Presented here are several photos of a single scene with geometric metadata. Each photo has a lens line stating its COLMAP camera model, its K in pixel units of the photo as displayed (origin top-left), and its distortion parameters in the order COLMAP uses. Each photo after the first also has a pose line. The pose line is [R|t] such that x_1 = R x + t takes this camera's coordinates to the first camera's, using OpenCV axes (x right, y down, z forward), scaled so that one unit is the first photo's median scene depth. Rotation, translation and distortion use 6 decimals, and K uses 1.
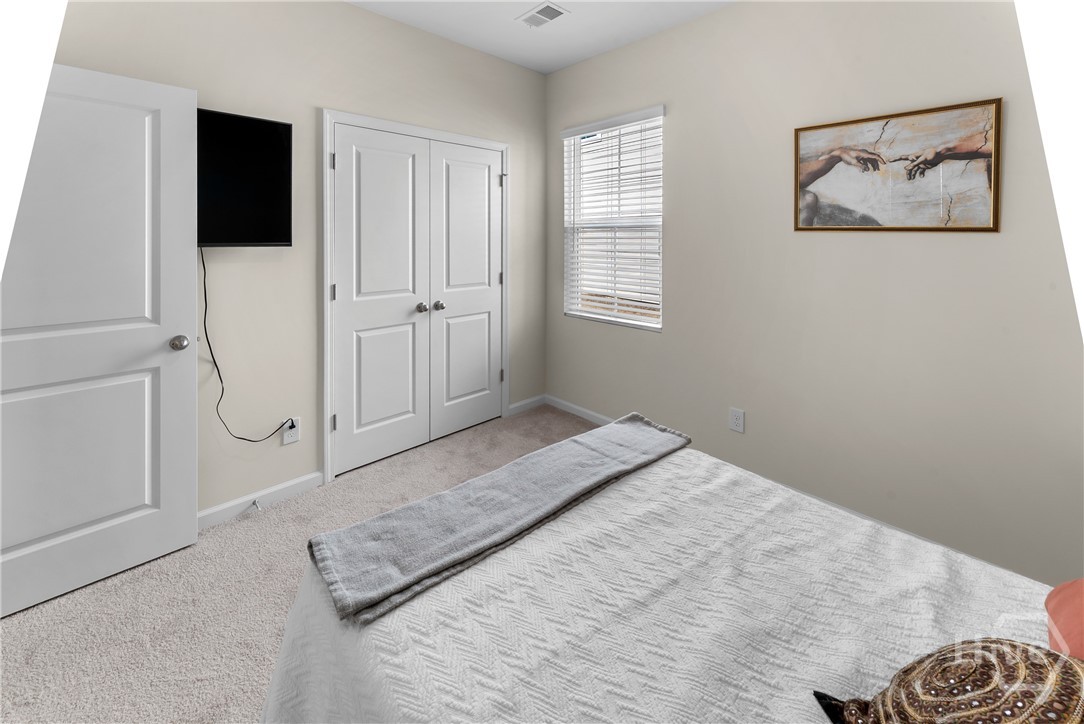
lens RADIAL K [[430.5, 0, 542.0], [0, 430.5, 362.0], [0, 0, 1]] dist [0.000576, 0.000075]
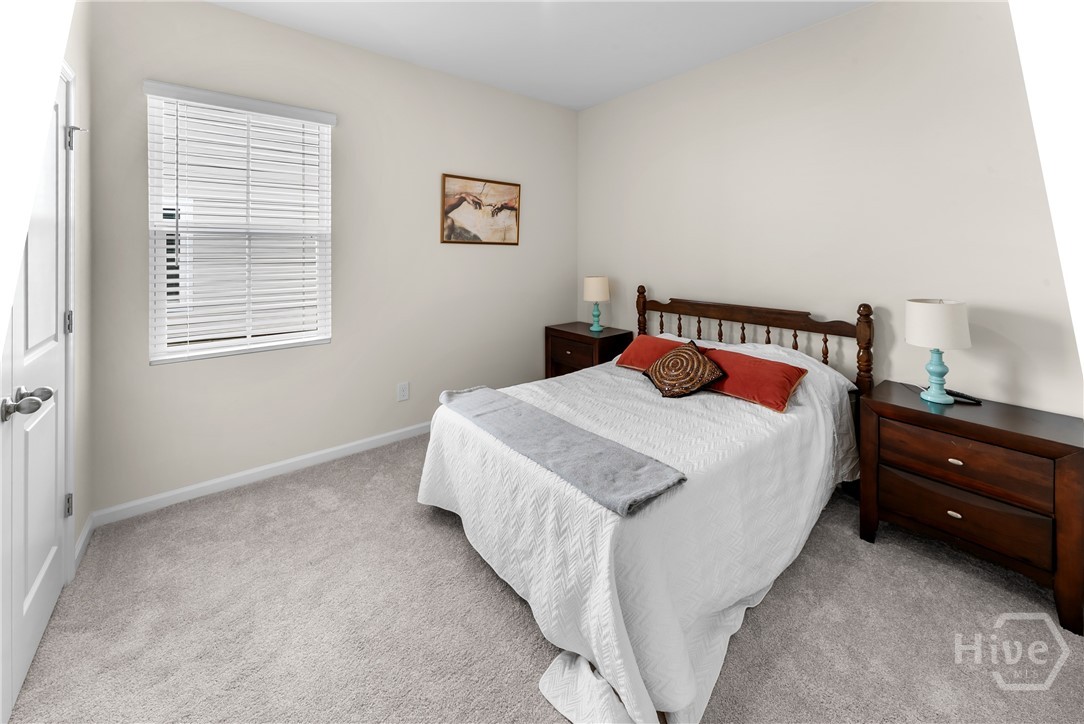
lens RADIAL K [[430.5, 0, 542.0], [0, 430.5, 362.0], [0, 0, 1]] dist [0.000576, 0.000075]
pose [[0.065080, -0.250316, 0.965974, -1.007355], [0.274281, 0.935229, 0.223870, -0.183506], [-0.959445, 0.250379, 0.129522, 0.668554]]
